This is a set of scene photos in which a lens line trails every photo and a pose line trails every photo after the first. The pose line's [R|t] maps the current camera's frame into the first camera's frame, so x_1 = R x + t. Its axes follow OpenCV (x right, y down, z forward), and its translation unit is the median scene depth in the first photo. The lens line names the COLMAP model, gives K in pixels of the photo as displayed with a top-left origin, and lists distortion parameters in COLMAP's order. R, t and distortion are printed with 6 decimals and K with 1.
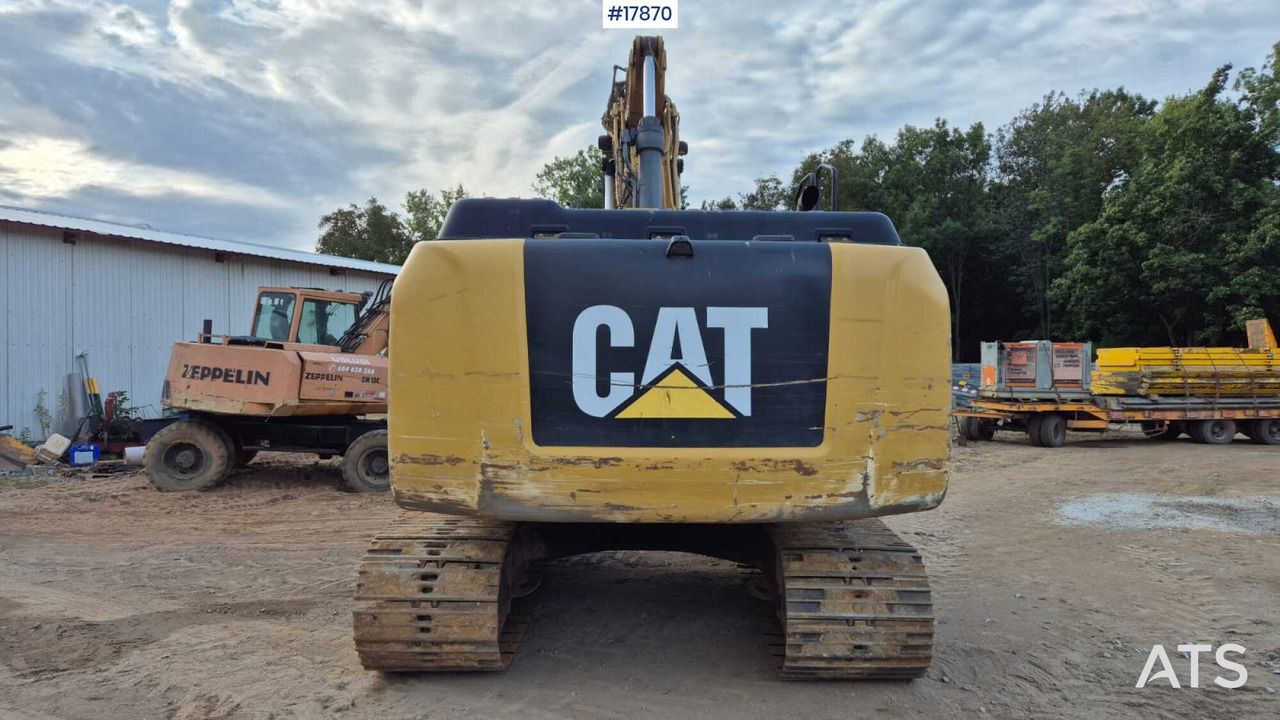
lens RADIAL K [[844.5, 0, 640.0], [0, 844.5, 360.0], [0, 0, 1]] dist [0.096441, -0.072458]
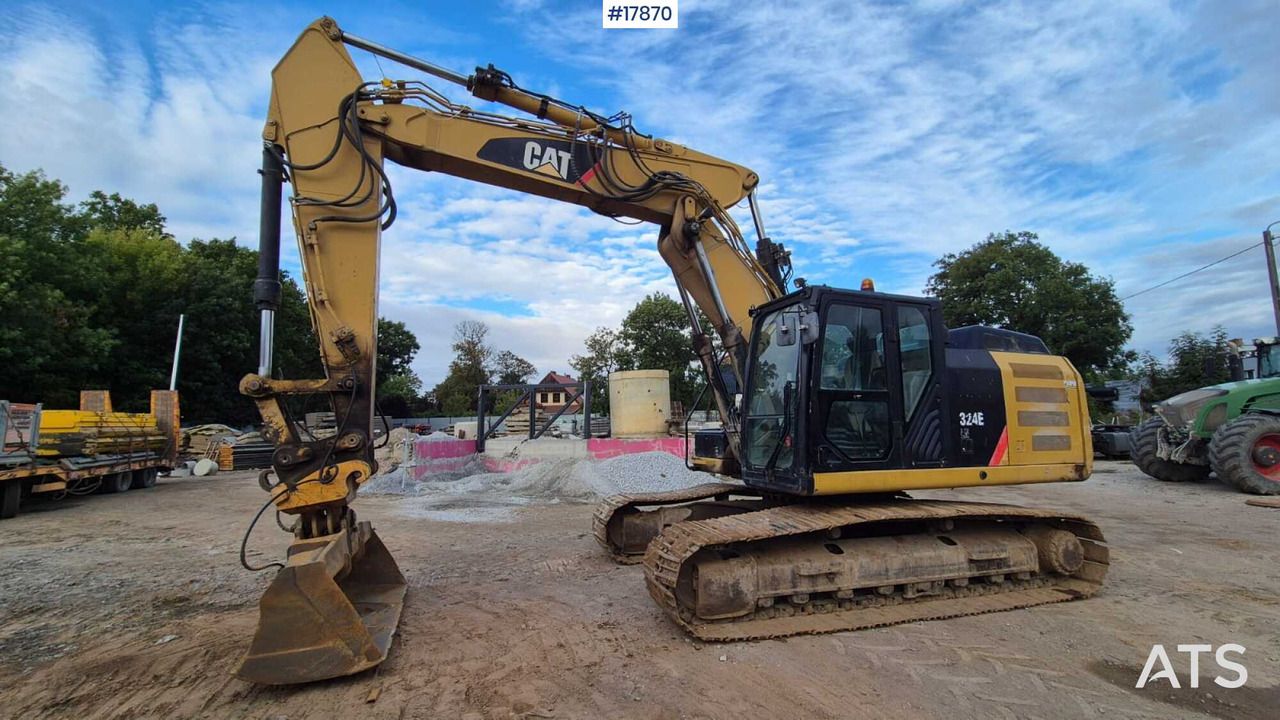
lens RADIAL K [[519.2, 0, 636.1], [0, 519.2, 360.0], [0, 0, 1]] dist [-0.004255, 0.002741]
pose [[-0.285828, 0.117716, 0.951023, -0.248801], [0.005802, 0.992621, -0.121121, 0.005471], [-0.958263, -0.029102, -0.284402, 0.515902]]
